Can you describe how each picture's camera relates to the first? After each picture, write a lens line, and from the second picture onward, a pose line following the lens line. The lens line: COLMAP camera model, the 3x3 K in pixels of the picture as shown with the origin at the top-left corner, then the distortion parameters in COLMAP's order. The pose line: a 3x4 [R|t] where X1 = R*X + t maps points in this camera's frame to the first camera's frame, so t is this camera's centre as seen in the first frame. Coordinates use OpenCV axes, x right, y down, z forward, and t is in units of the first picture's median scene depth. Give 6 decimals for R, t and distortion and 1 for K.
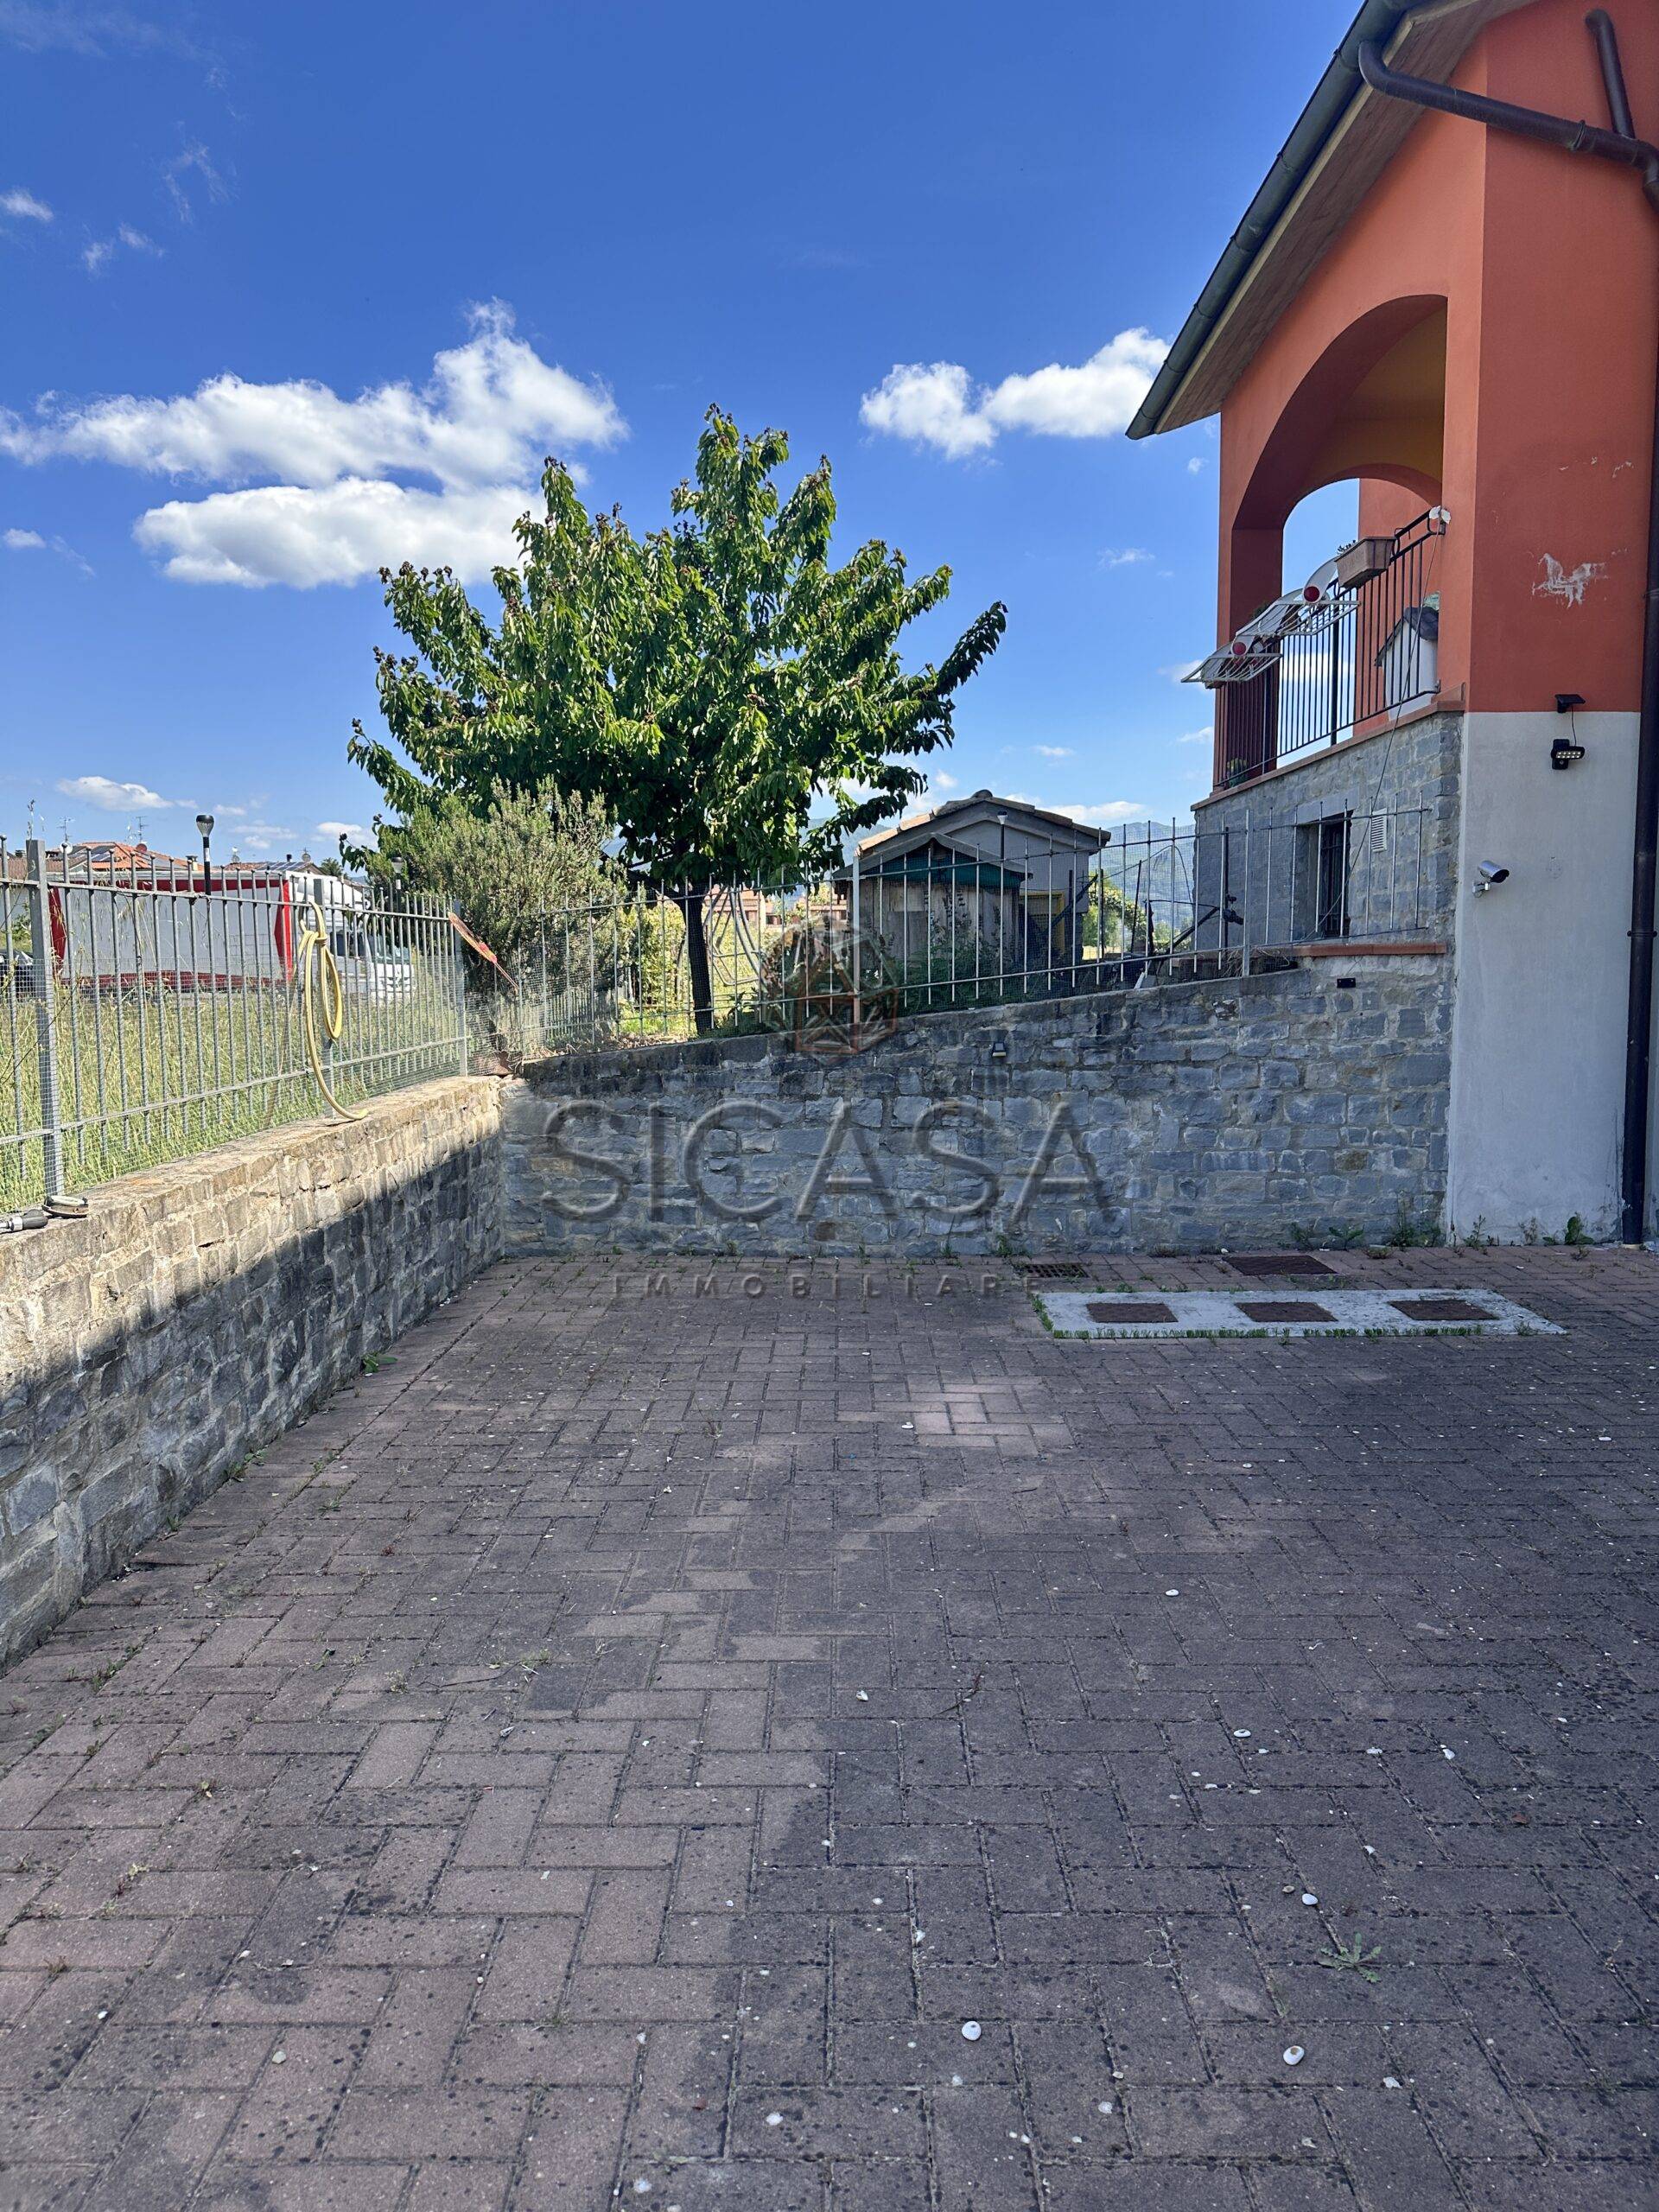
lens RADIAL K [[1552.5, 0, 826.1], [0, 1552.5, 1109.9], [0, 0, 1]] dist [-0.021811, -0.001136]
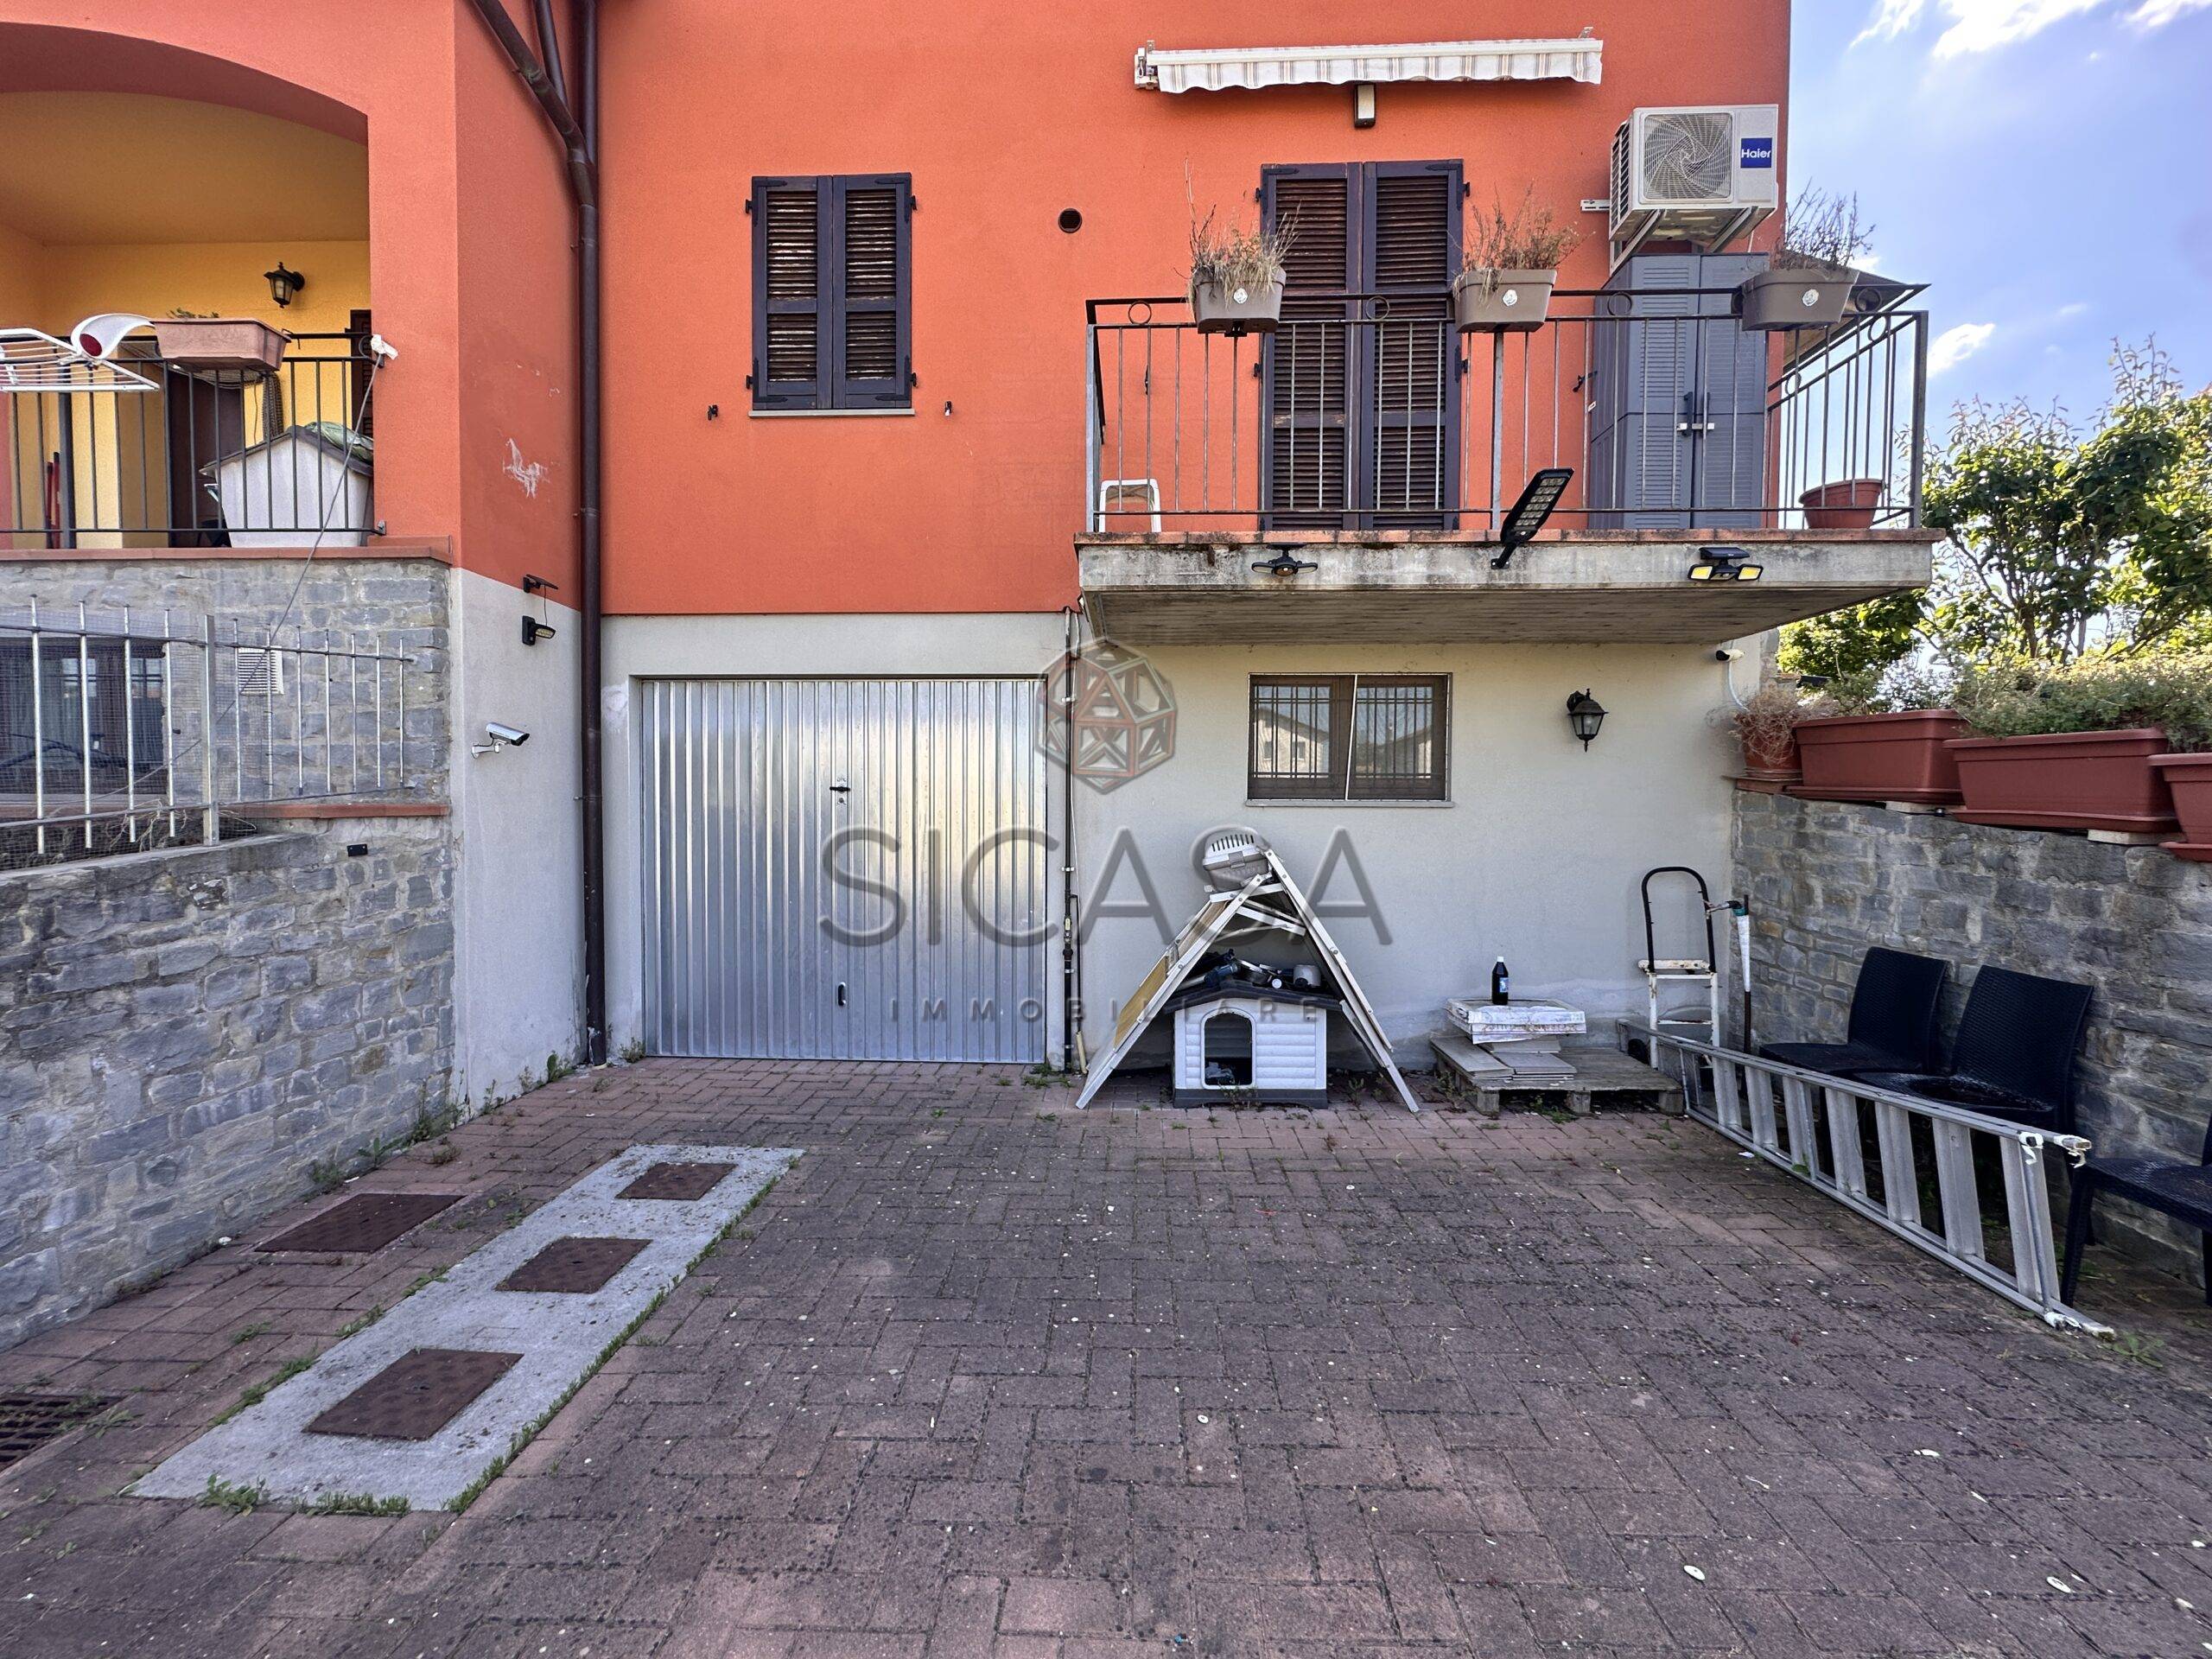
lens RADIAL K [[872.6, 0, 1102.9], [0, 872.6, 833.3], [0, 0, 1]] dist [-0.002284, 0.000430]
pose [[0.028807, -0.015773, 0.999461, -0.119445], [0.091236, 0.995743, 0.013085, -0.060315], [-0.995413, 0.090810, 0.030123, 0.584652]]
